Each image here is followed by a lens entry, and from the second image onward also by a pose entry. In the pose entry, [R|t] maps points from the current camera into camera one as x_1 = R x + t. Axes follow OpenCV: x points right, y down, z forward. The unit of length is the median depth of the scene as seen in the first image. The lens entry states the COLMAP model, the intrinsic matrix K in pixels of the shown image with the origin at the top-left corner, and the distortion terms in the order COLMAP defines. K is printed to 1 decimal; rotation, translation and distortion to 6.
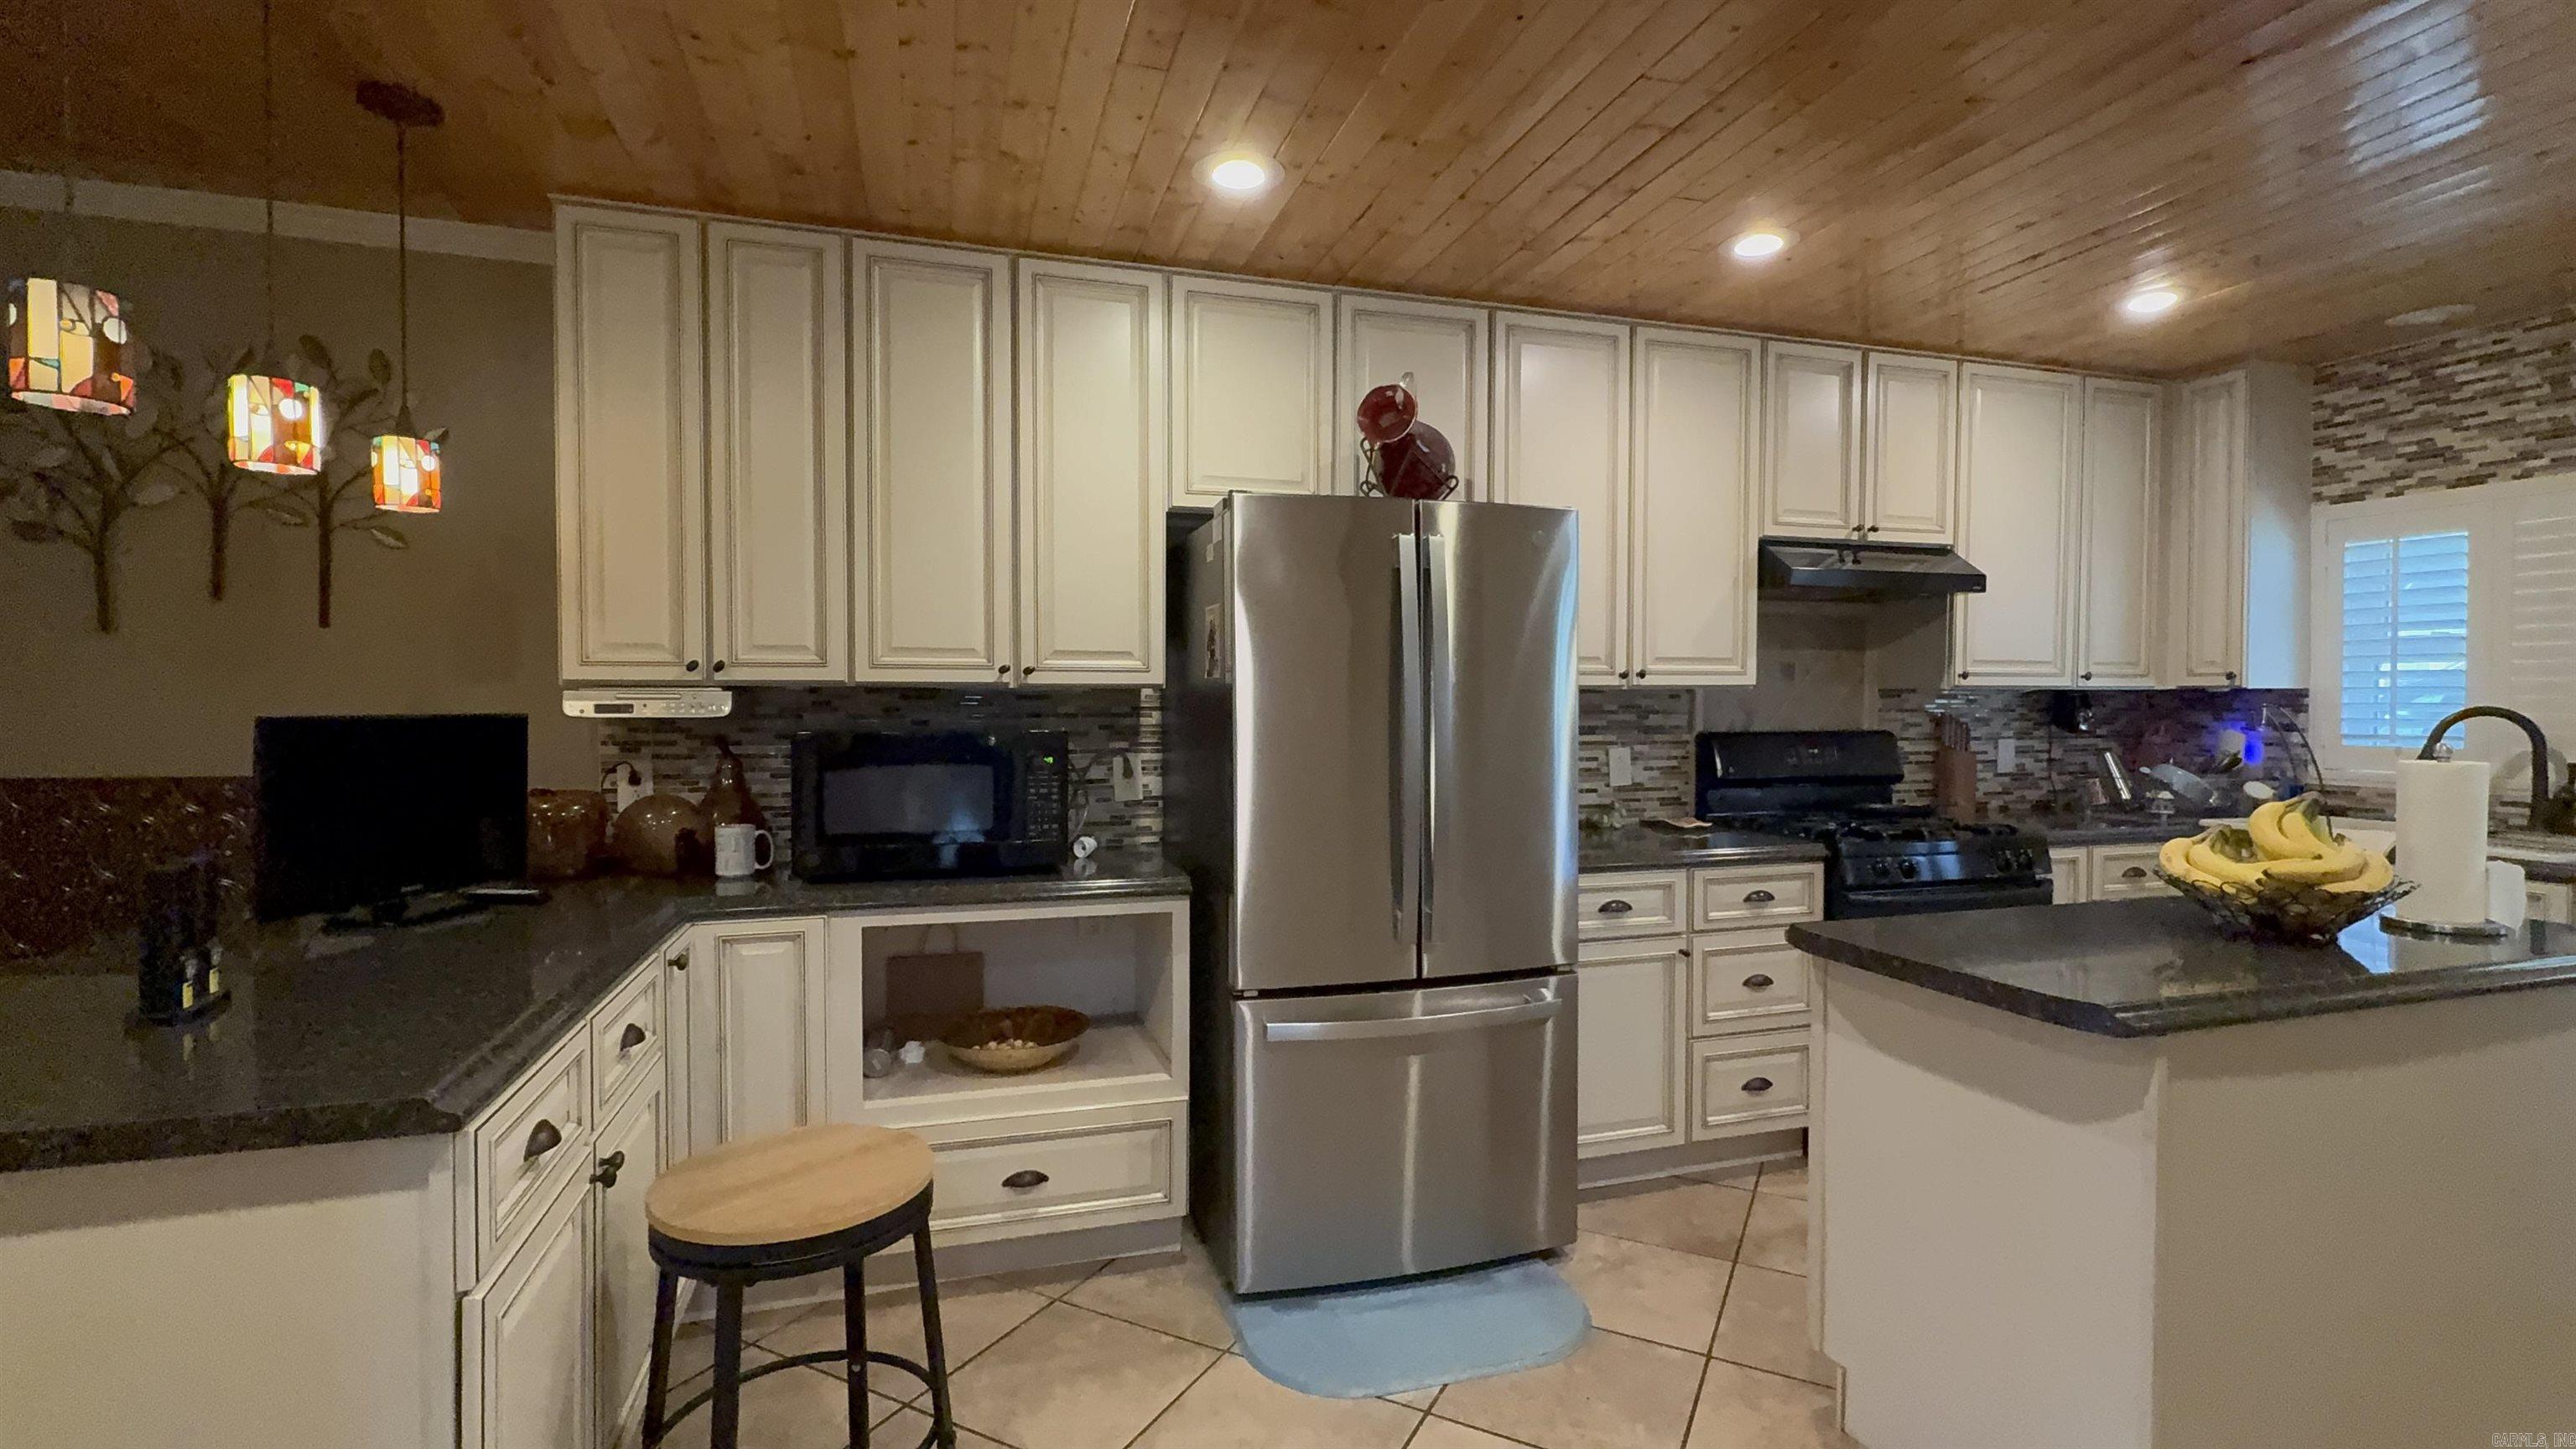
lens RADIAL K [[1152.7, 0, 1308.0], [0, 1152.7, 726.6], [0, 0, 1]] dist [0.000867, -0.000243]
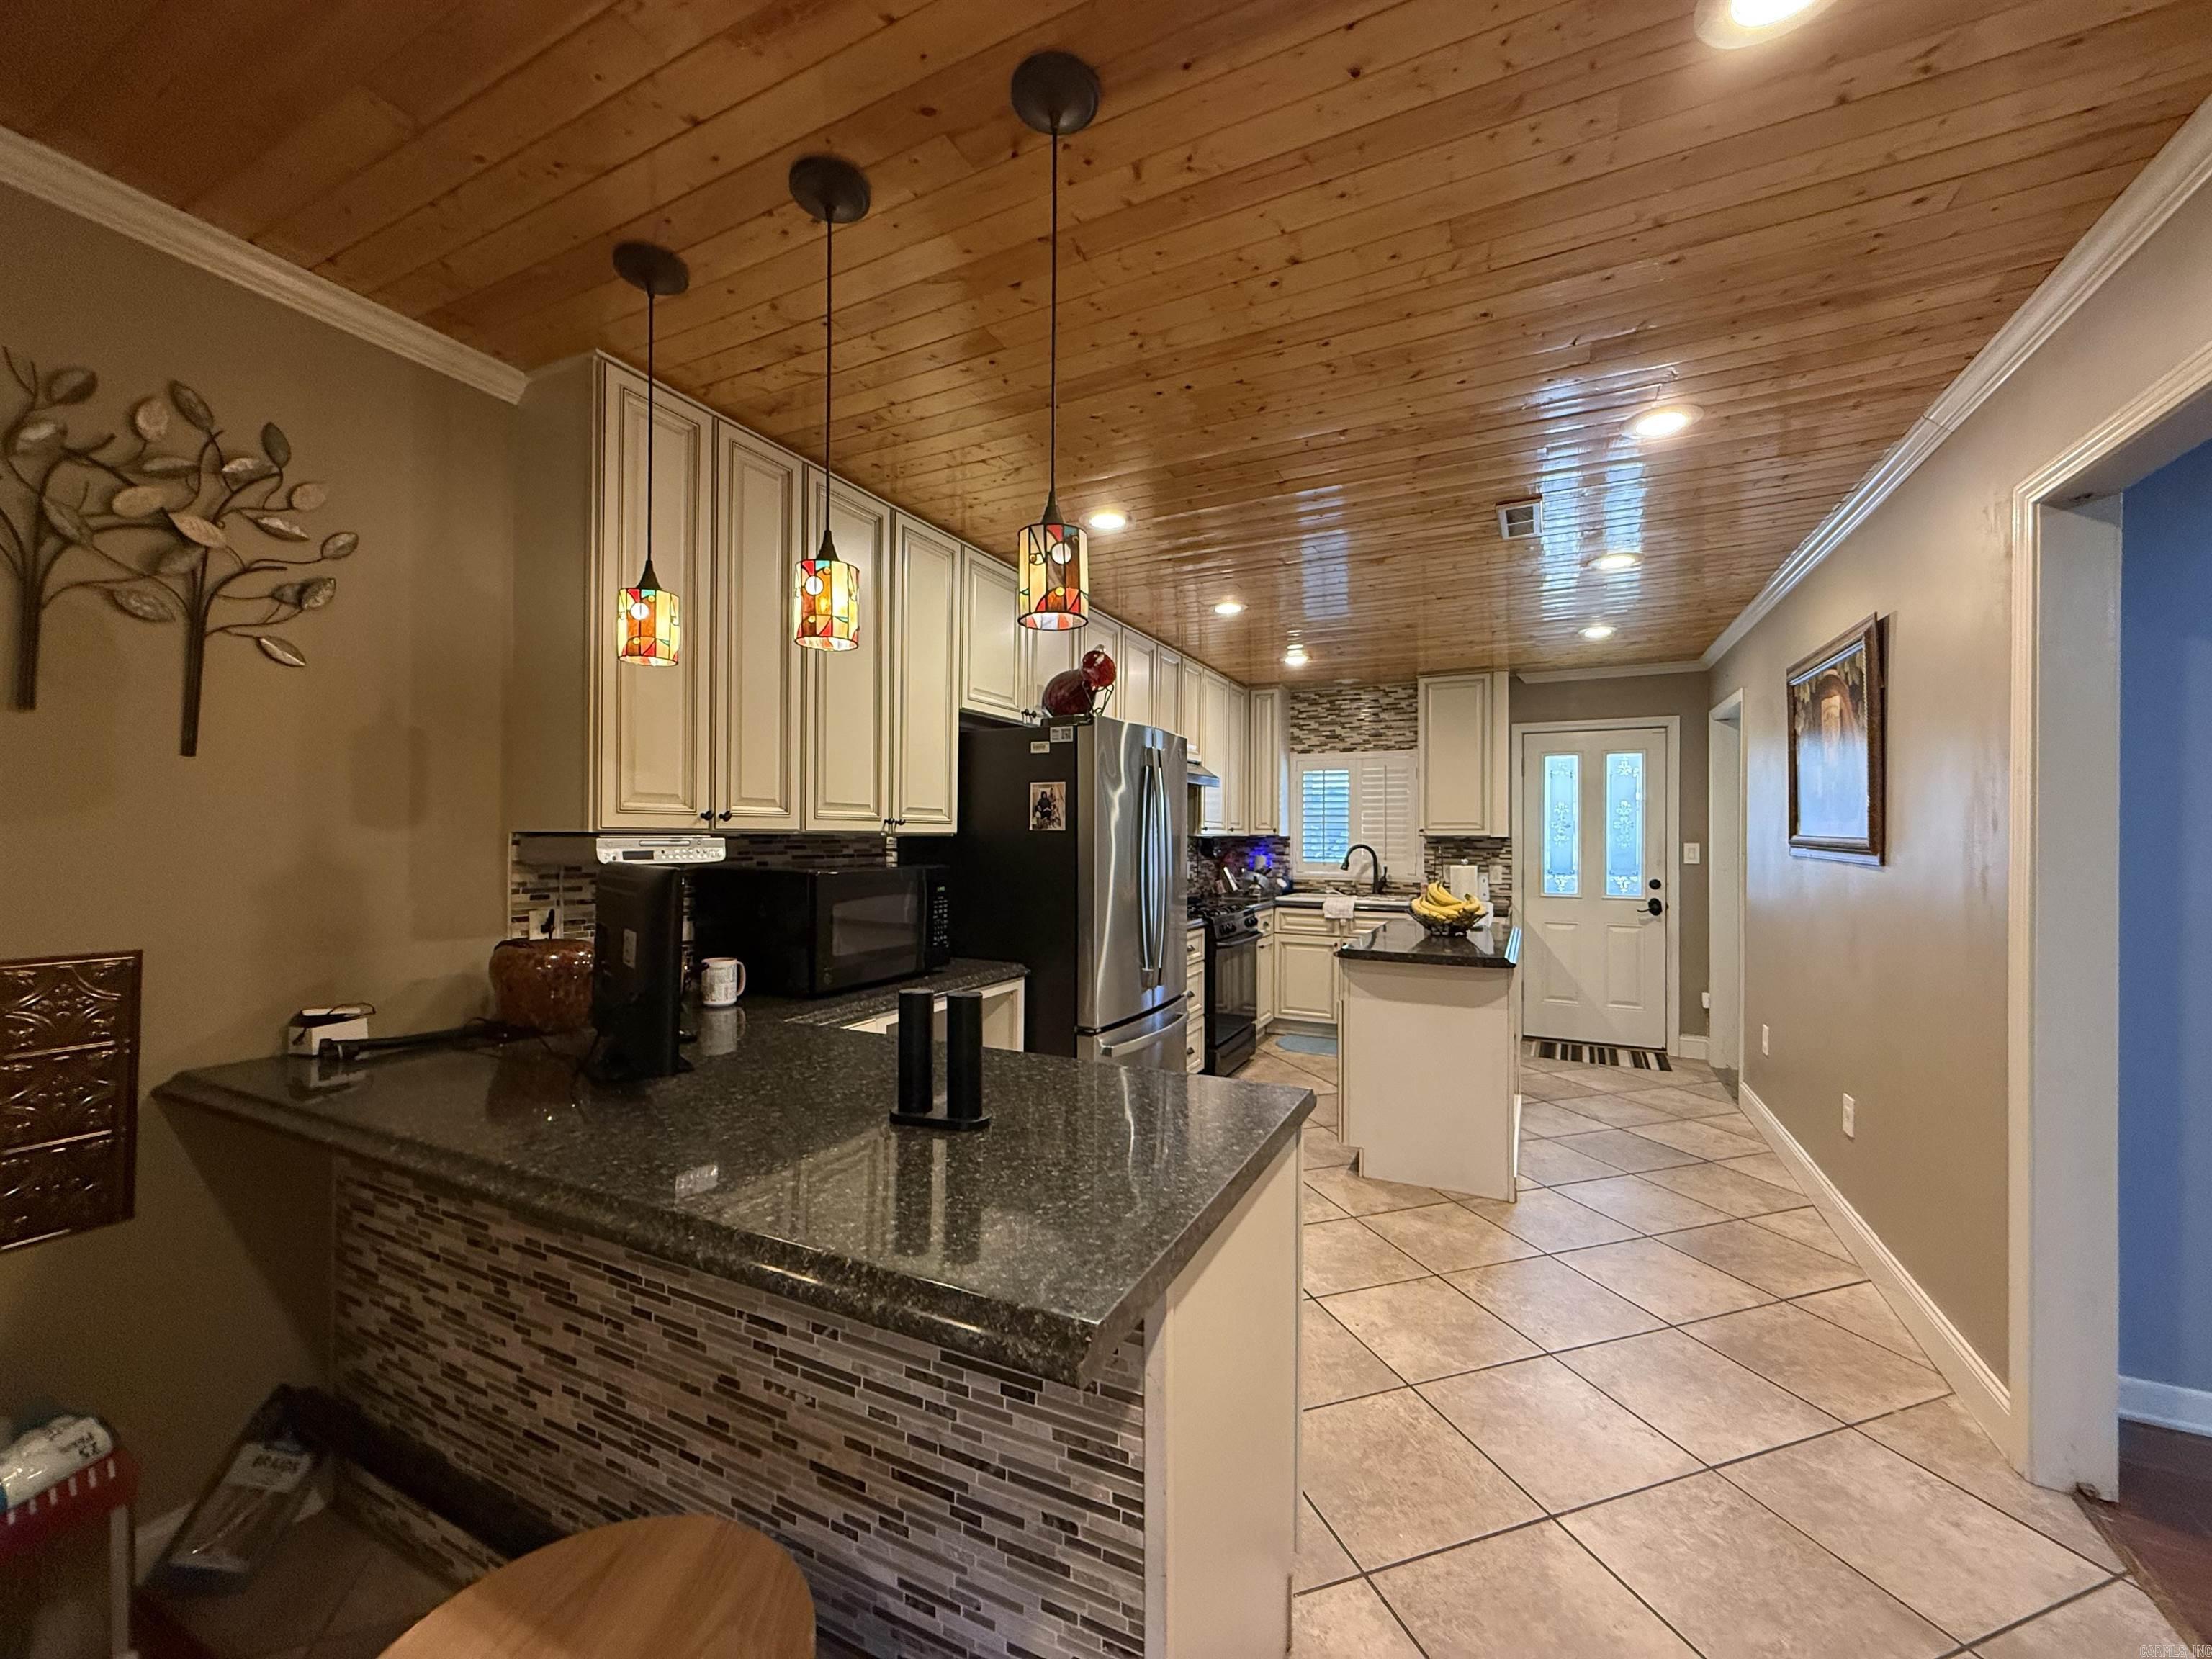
lens RADIAL K [[874.6, 0, 1093.3], [0, 874.6, 828.2], [0, 0, 1]] dist [-0.001653, 0.000331]
pose [[0.697156, 0.009774, 0.716853, -0.647864], [0.010894, 0.999647, -0.024224, -0.012396], [-0.716837, 0.024698, 0.696803, 0.115378]]
